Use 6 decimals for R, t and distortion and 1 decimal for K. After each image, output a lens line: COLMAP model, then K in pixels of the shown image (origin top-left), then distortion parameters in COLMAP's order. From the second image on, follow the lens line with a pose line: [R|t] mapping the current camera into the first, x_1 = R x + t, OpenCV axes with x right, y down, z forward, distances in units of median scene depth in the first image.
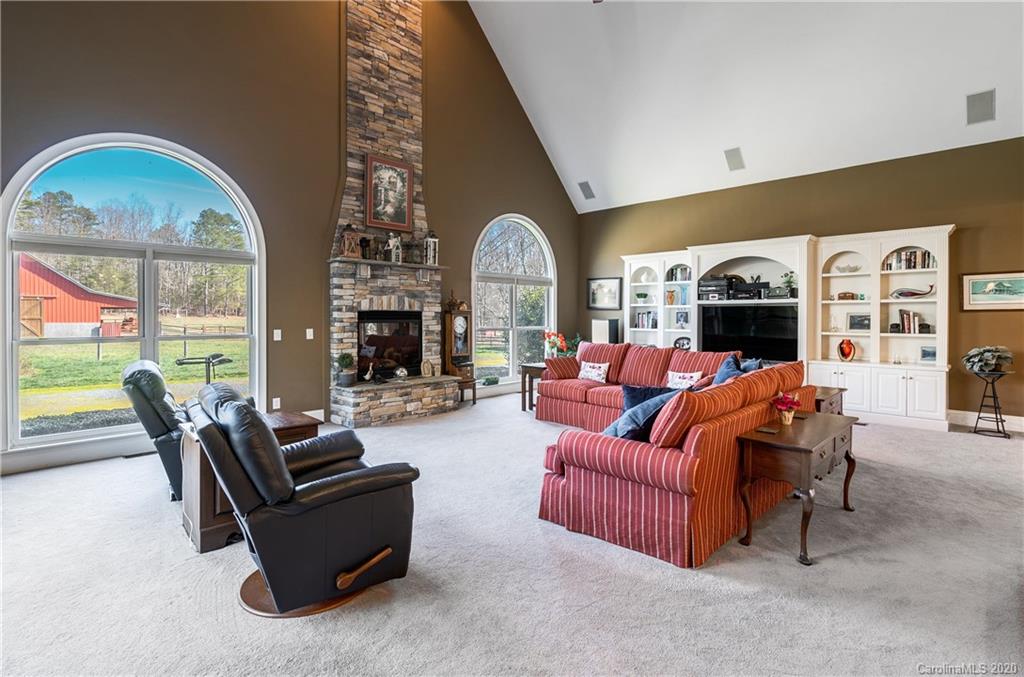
lens RADIAL K [[501.3, 0, 520.2], [0, 501.3, 318.8], [0, 0, 1]] dist [-0.001737, -0.000324]
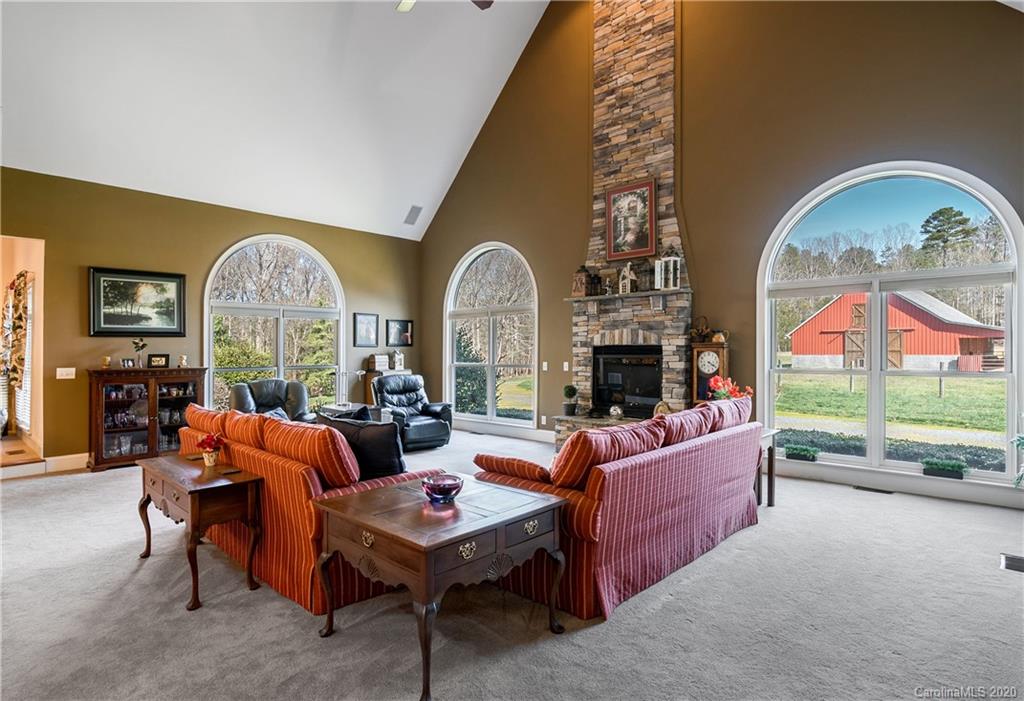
lens RADIAL K [[550.3, 0, 518.6], [0, 550.3, 345.7], [0, 0, 1]] dist [-0.002586, 0.000334]
pose [[0.007755, -0.009213, -0.999927, 0.780256], [0.000973, 0.999957, -0.009206, -0.005835], [0.999969, -0.000901, 0.007764, 0.794575]]
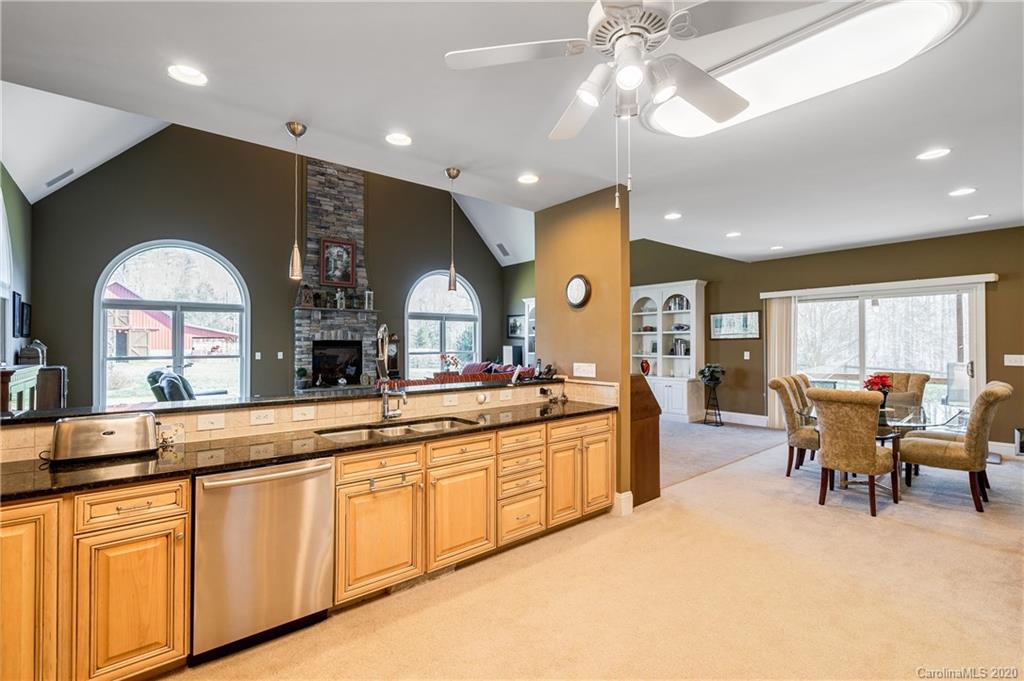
lens RADIAL K [[465.4, 0, 512.0], [0, 465.4, 340.5], [0, 0, 1]] dist [-0.002127, 0.000358]
pose [[0.994358, -0.003232, -0.106027, 0.414673], [0.001944, 0.999923, -0.012254, 0.002504], [0.106058, 0.011978, 0.994288, -0.339436]]
